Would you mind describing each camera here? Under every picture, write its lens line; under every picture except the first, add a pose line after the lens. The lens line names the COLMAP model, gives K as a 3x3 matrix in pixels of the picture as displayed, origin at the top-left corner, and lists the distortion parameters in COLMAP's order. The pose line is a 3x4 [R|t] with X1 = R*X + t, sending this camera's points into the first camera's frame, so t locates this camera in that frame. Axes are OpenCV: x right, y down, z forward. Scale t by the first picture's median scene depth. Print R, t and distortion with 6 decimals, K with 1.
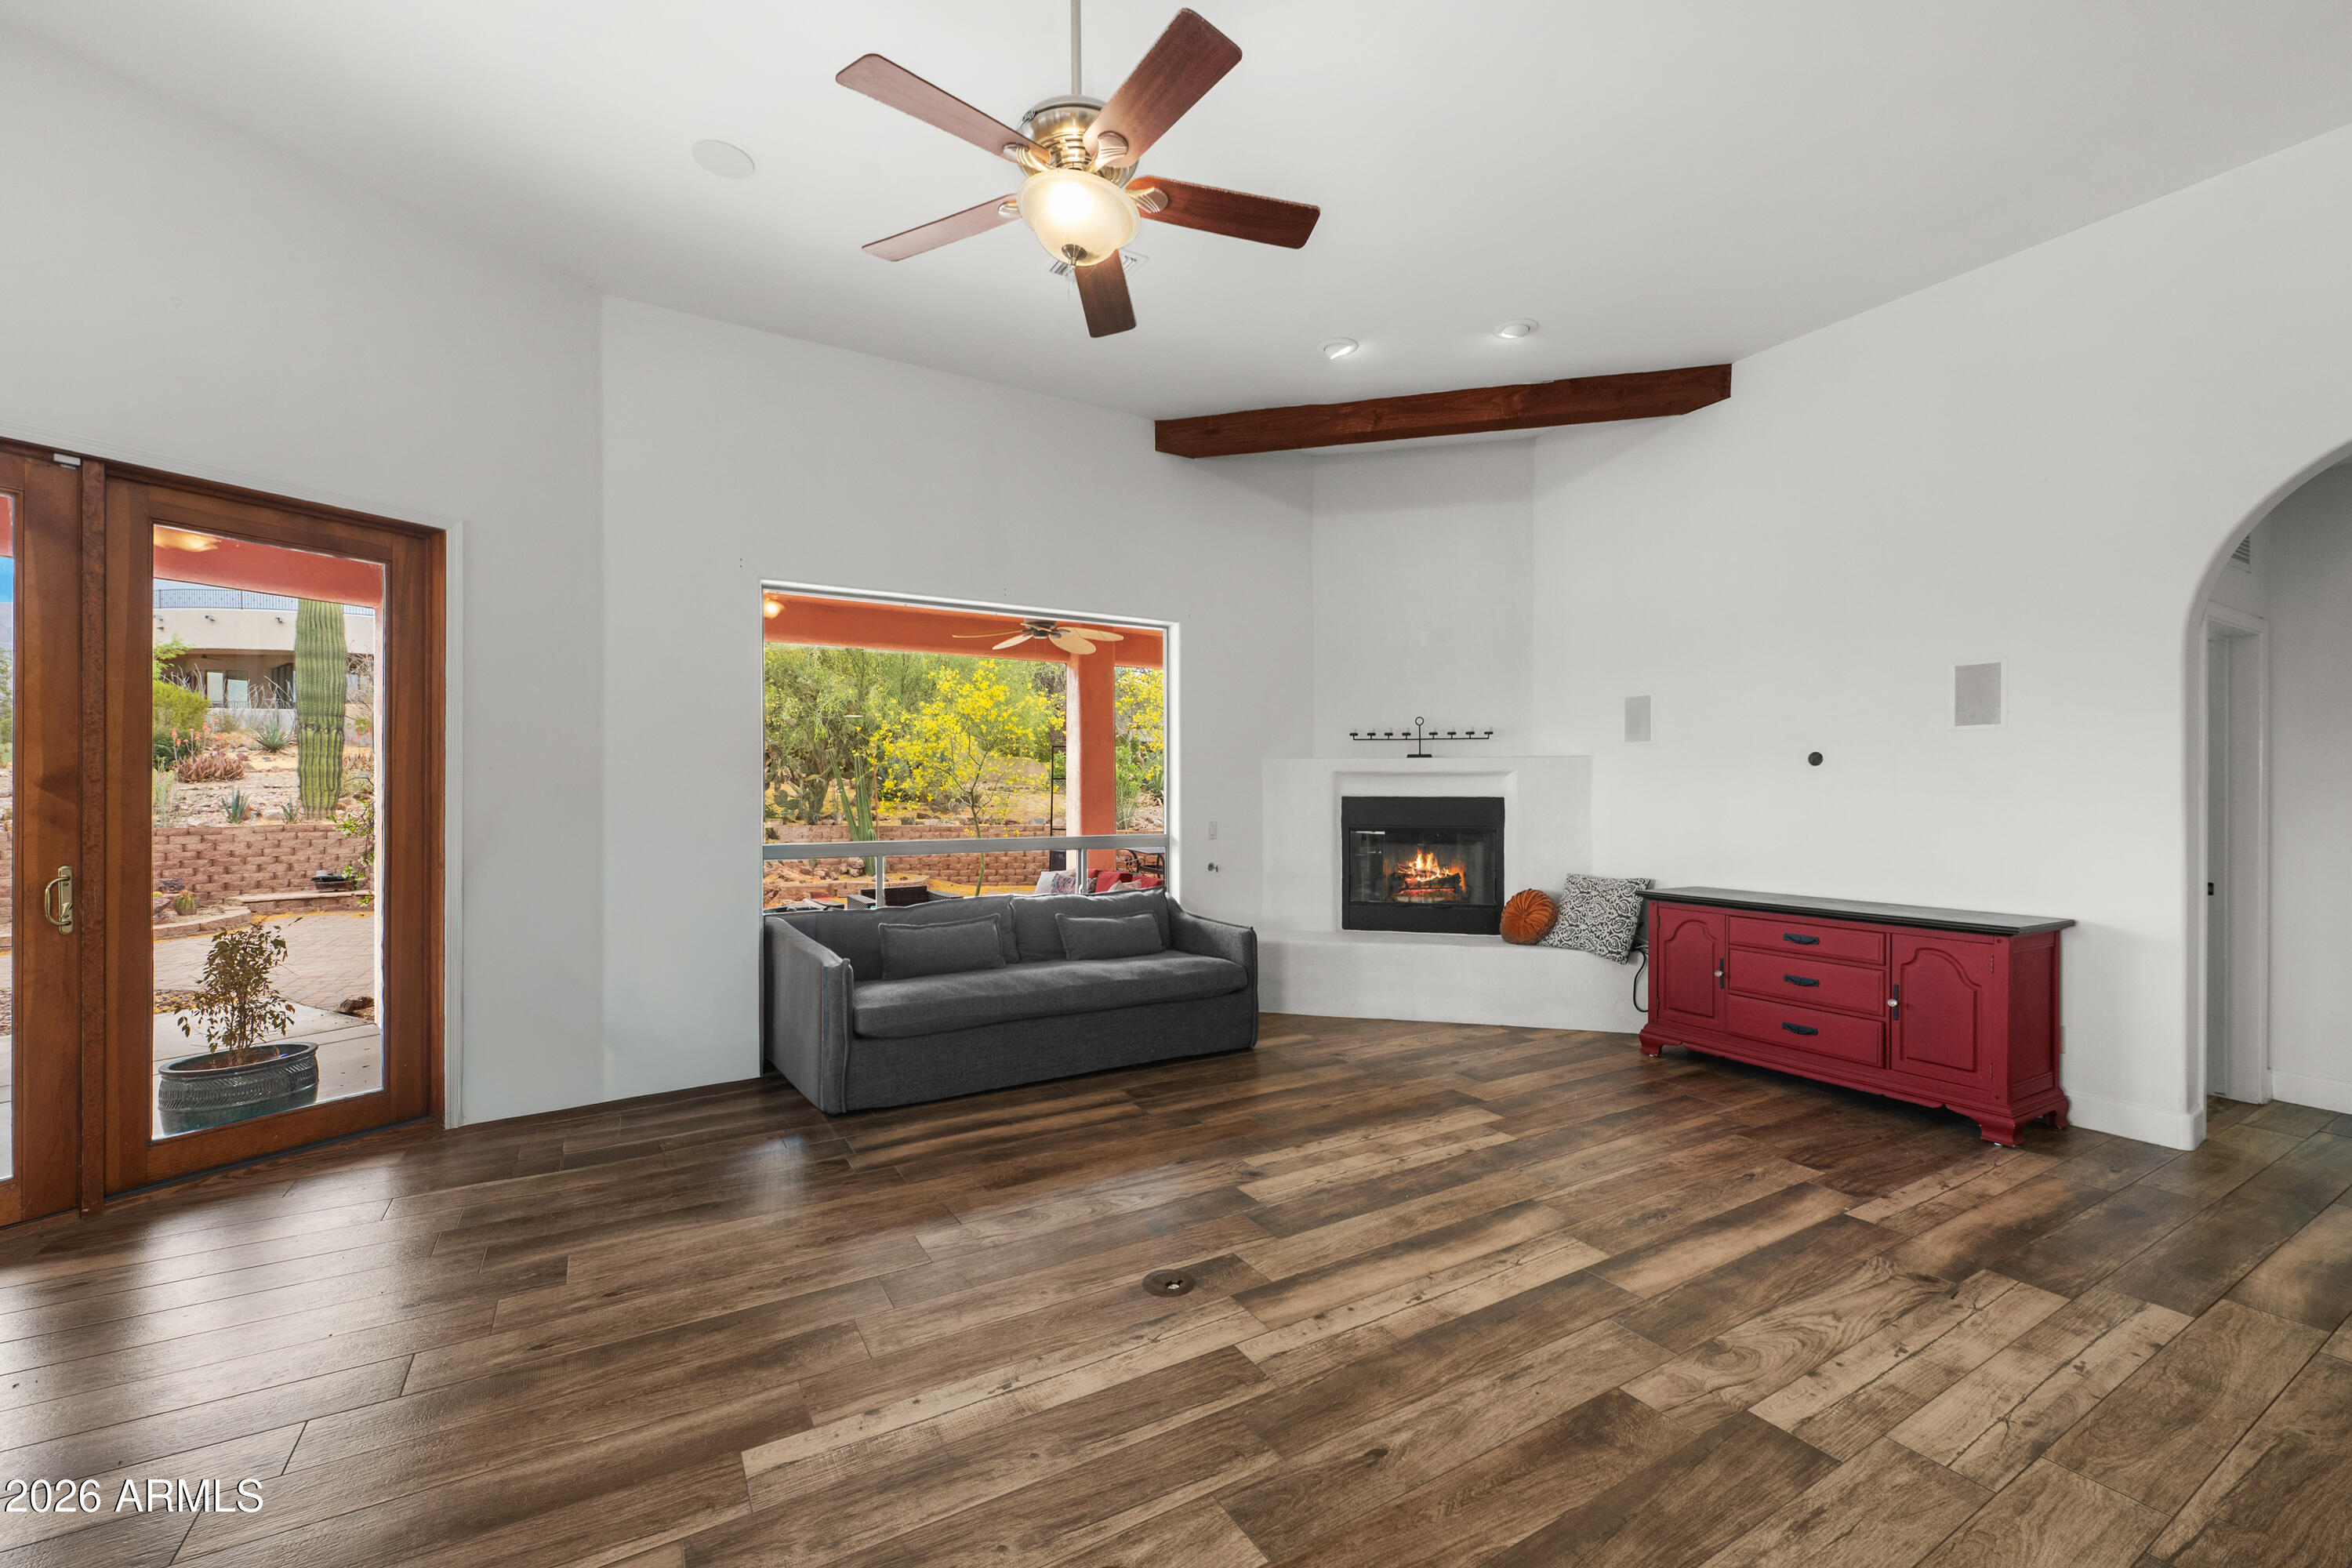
lens RADIAL K [[954.7, 0, 1180.4], [0, 954.7, 794.0], [0, 0, 1]] dist [0.000134, -0.000050]
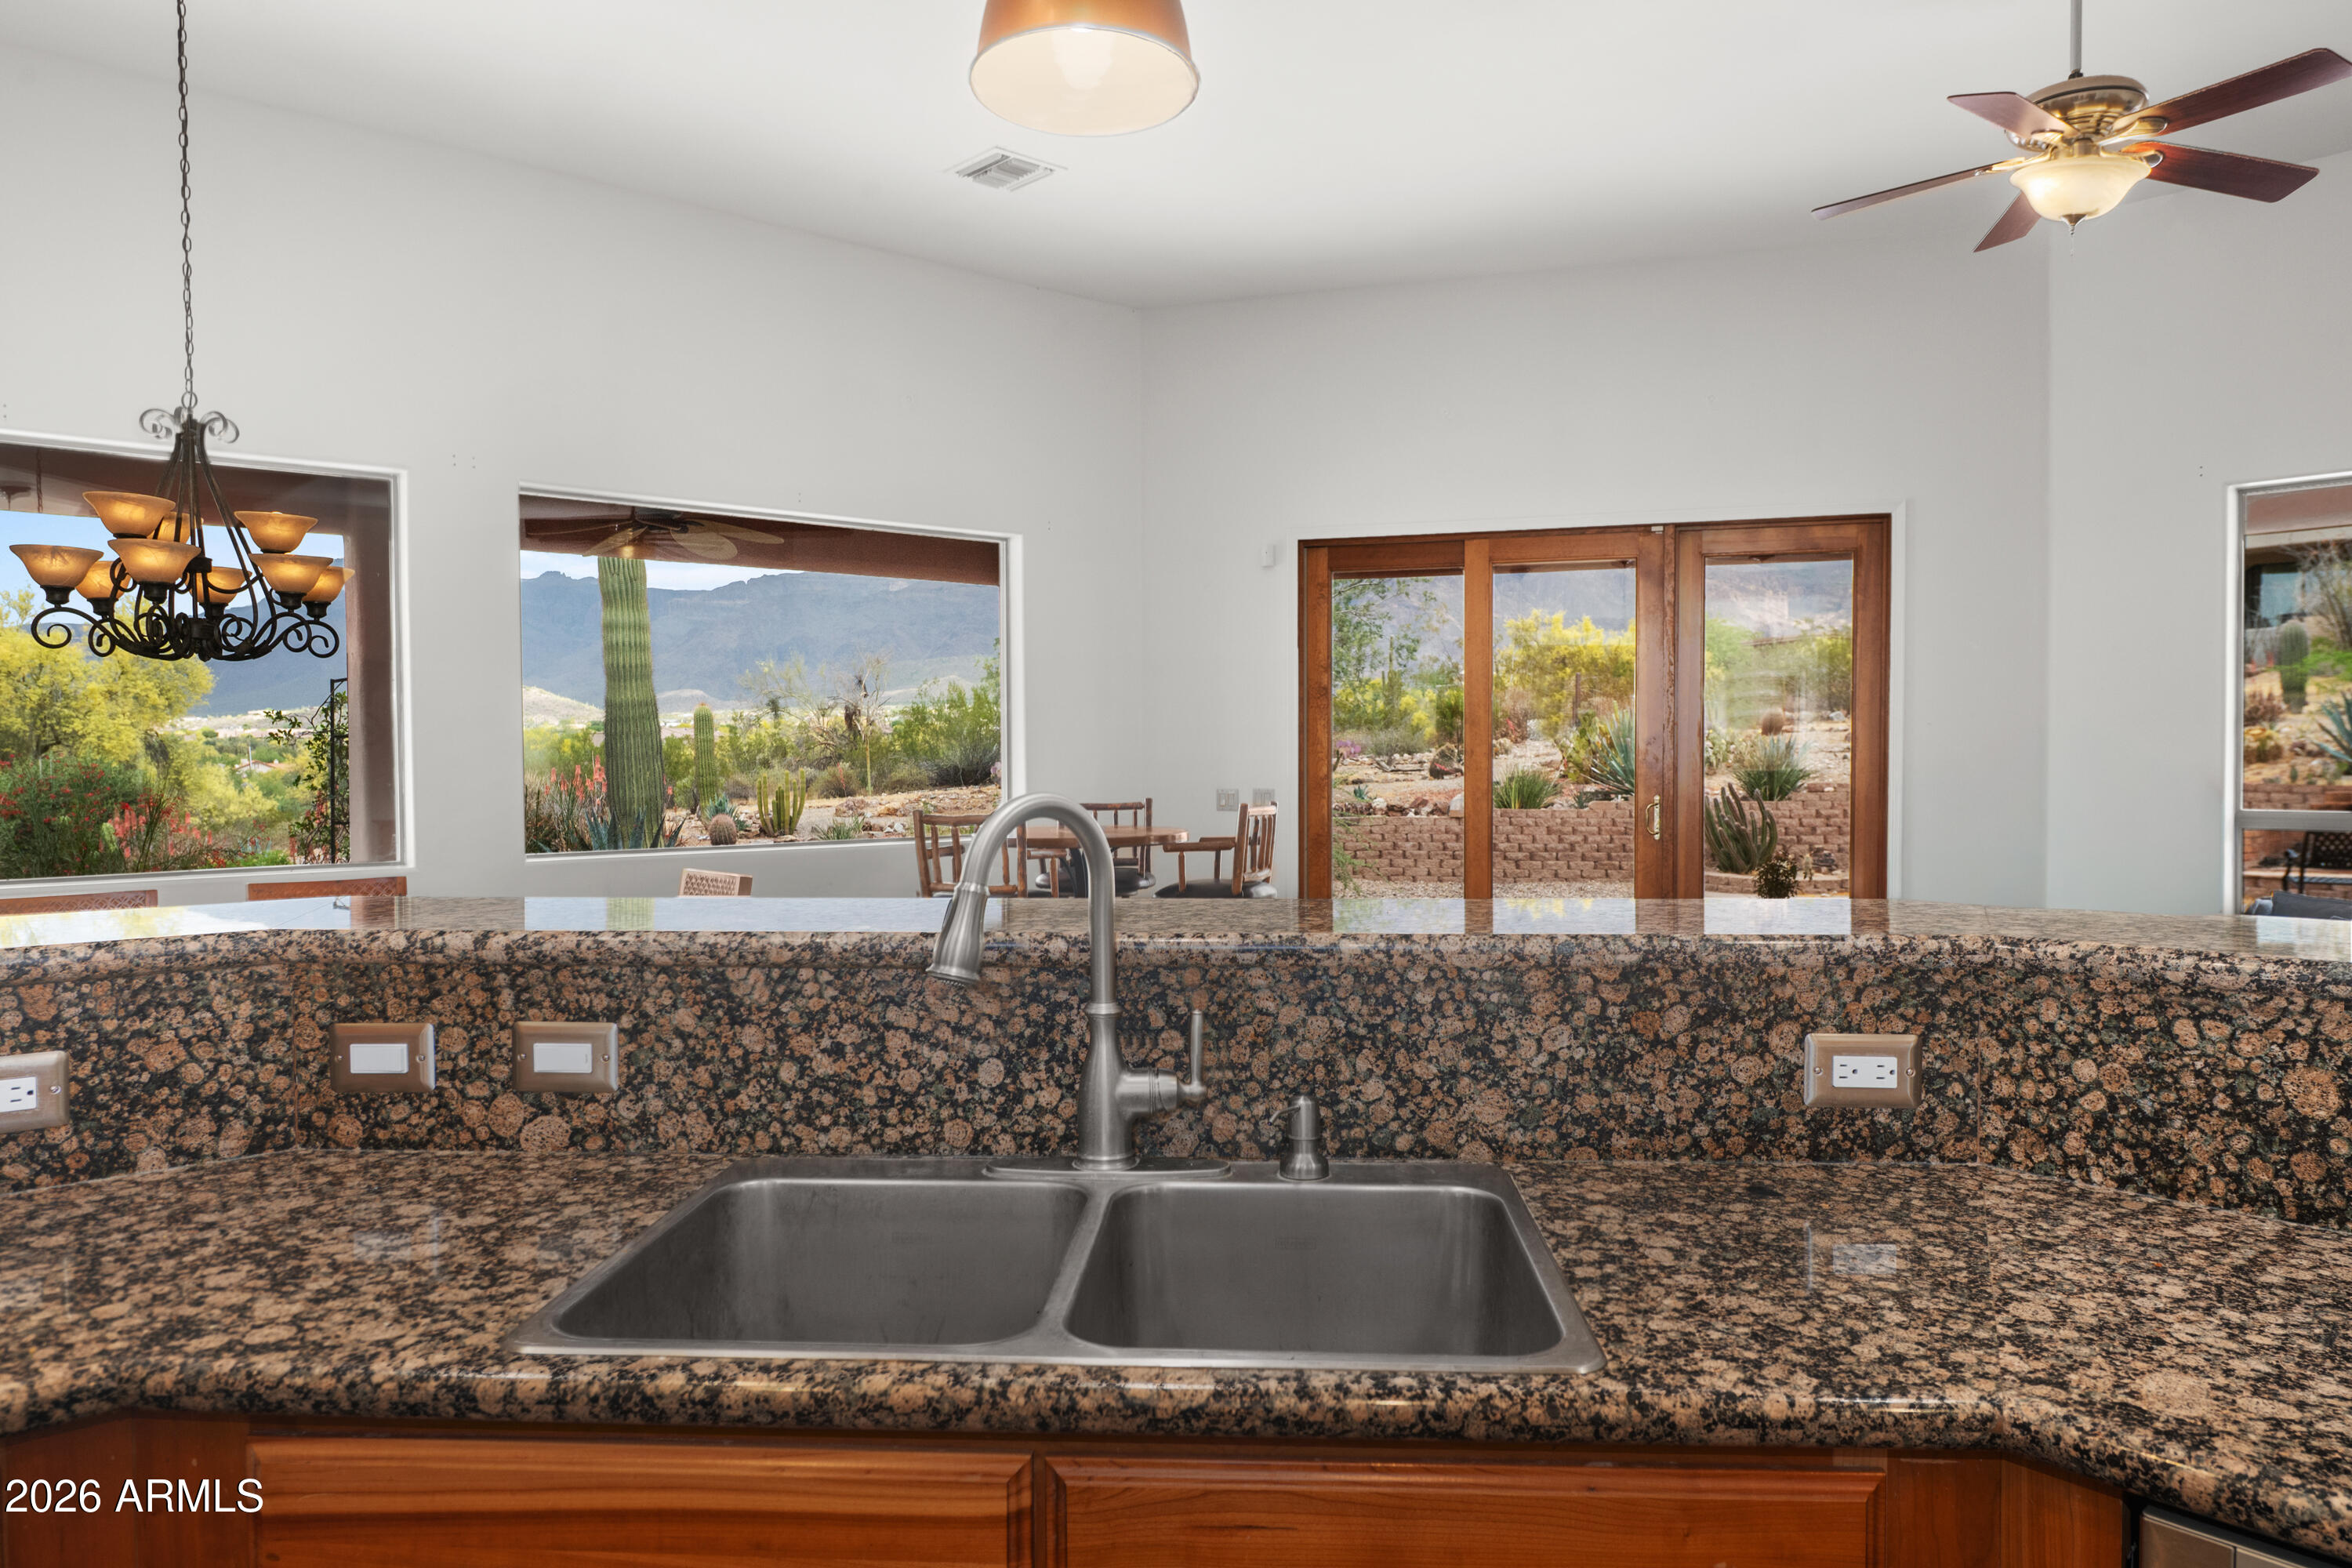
lens RADIAL K [[1561.2, 0, 1183.6], [0, 1561.2, 788.4], [0, 0, 1]] dist [-0.001525, 0.000123]
pose [[0.181704, 0.023573, -0.983071, 1.153508], [0.004518, 0.999682, 0.024806, -0.000524], [0.983343, -0.008949, 0.181540, -0.200879]]
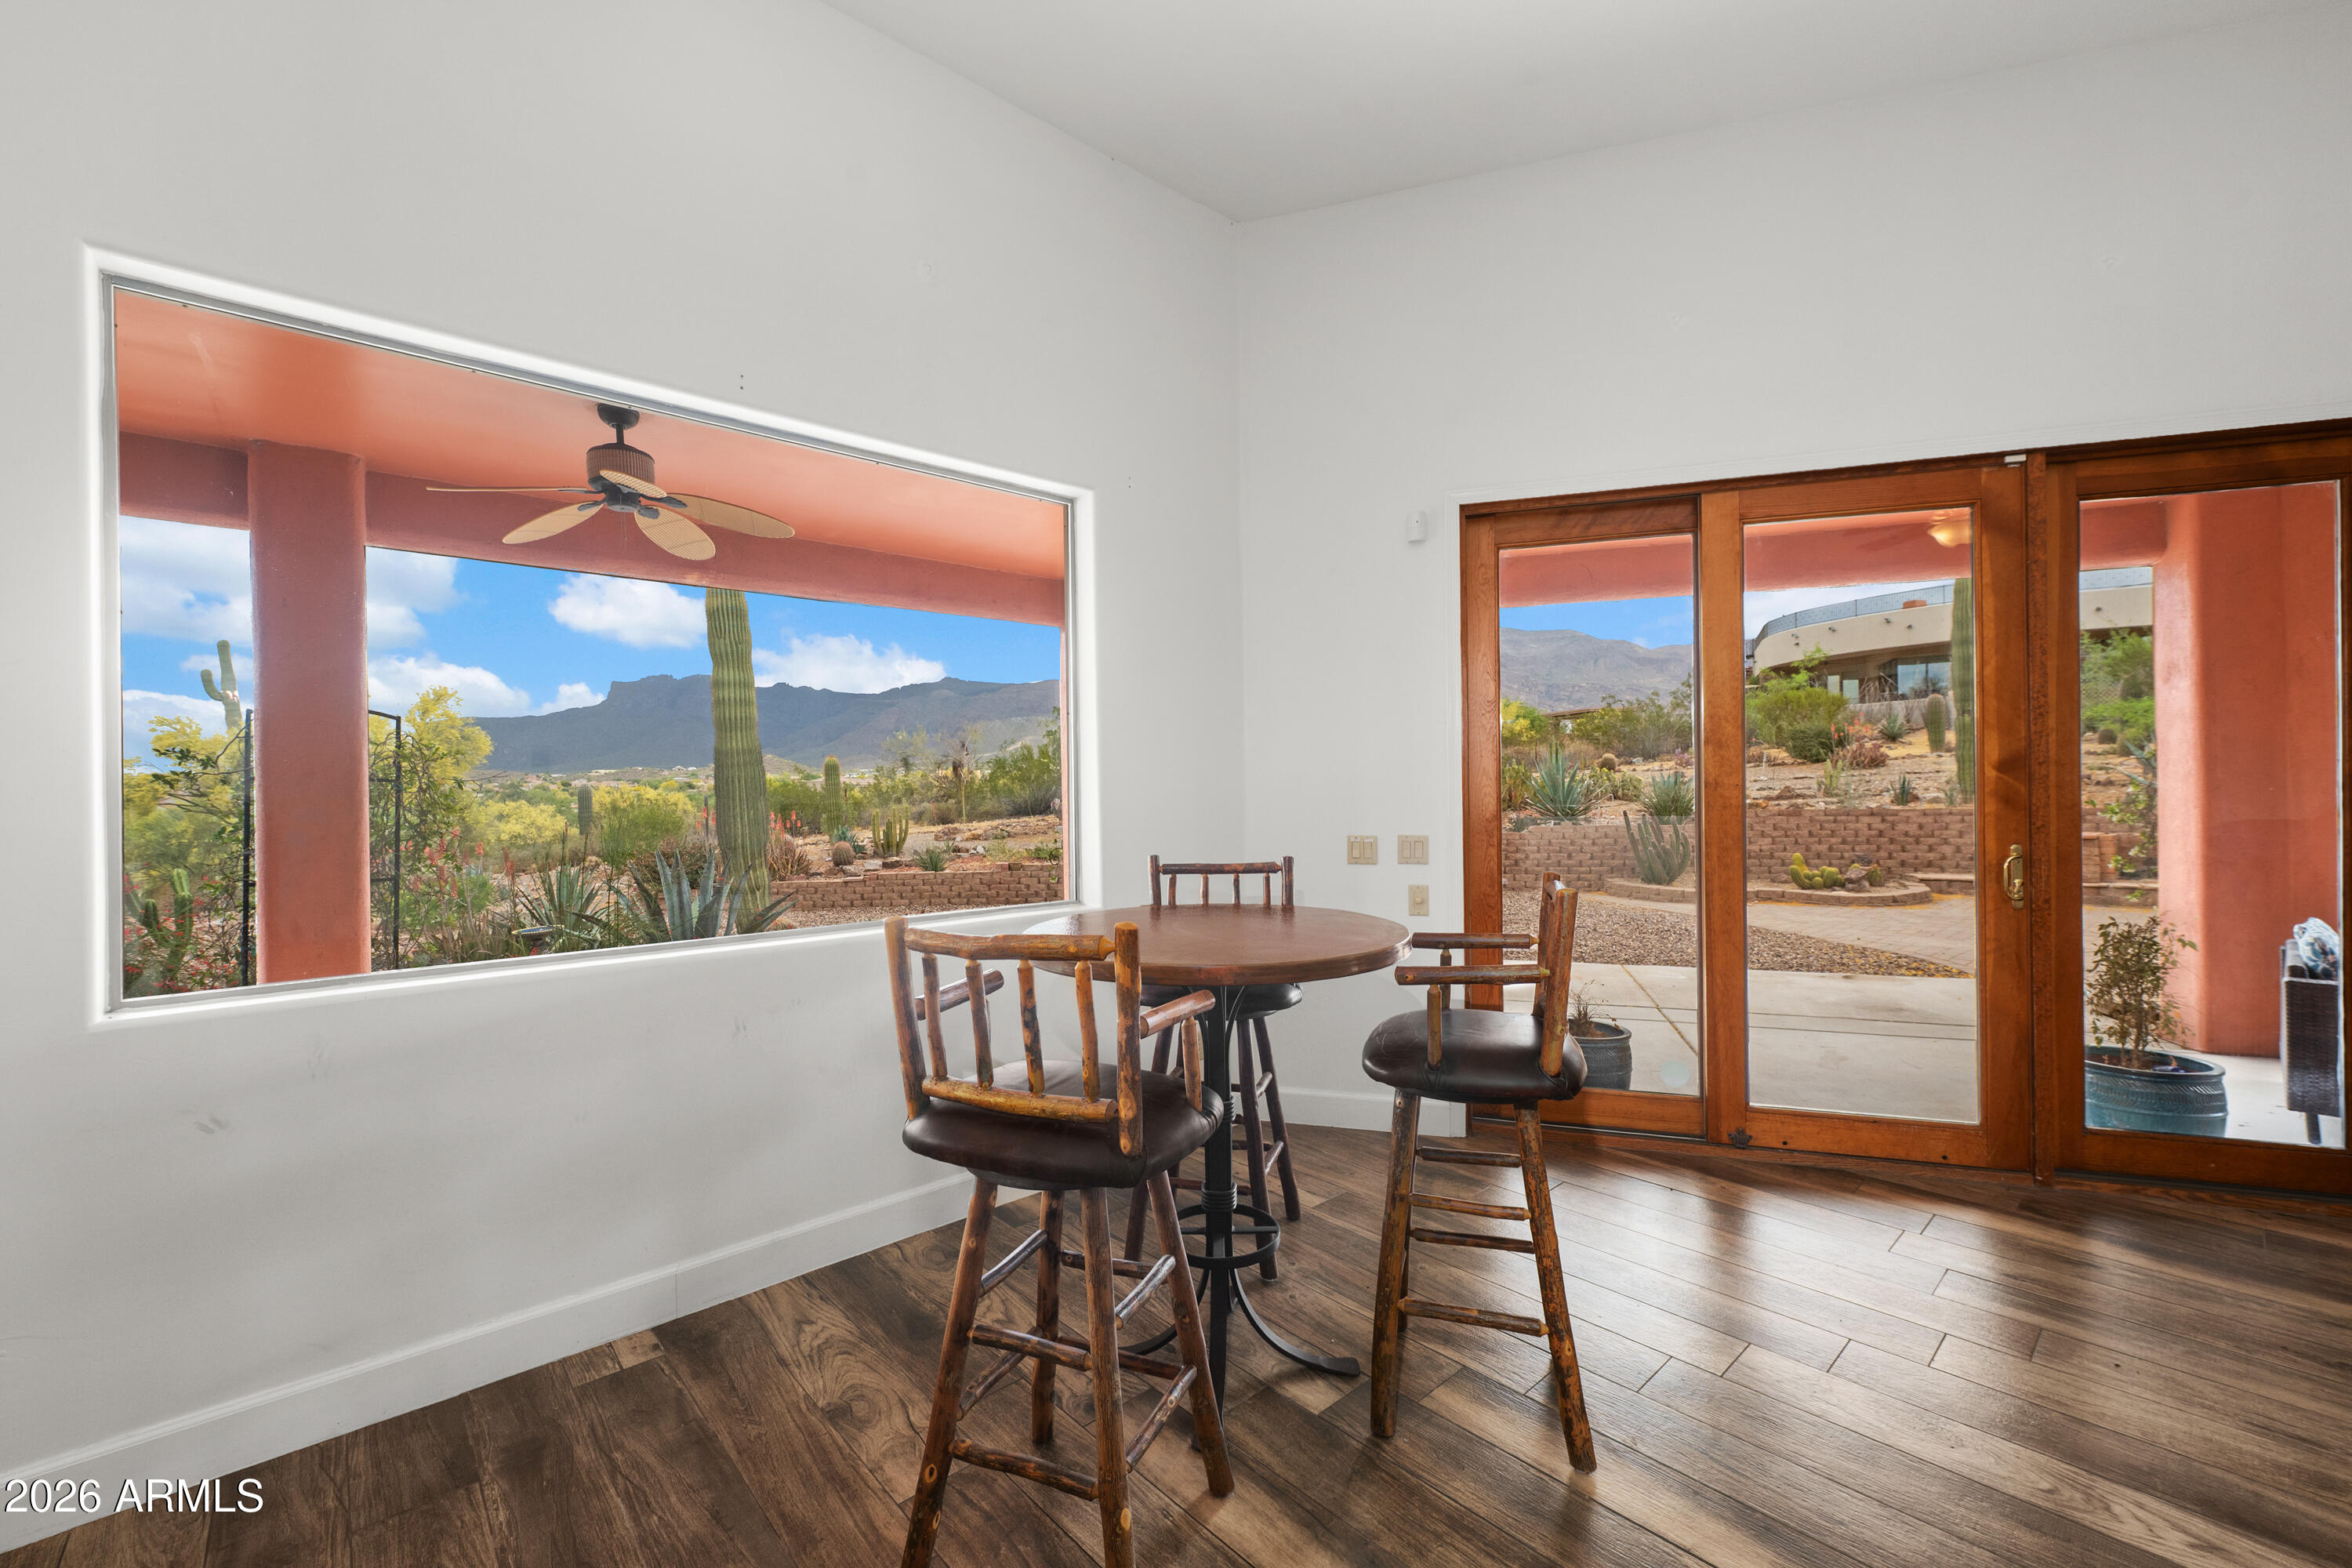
lens RADIAL K [[964.4, 0, 1168.0], [0, 964.4, 776.1], [0, 0, 1]] dist [-0.000136, -0.000044]
pose [[0.180051, -0.015285, -0.983539, -0.296593], [0.012909, 0.999830, -0.013175, 0.002156], [0.983573, -0.010325, 0.180217, -0.116285]]
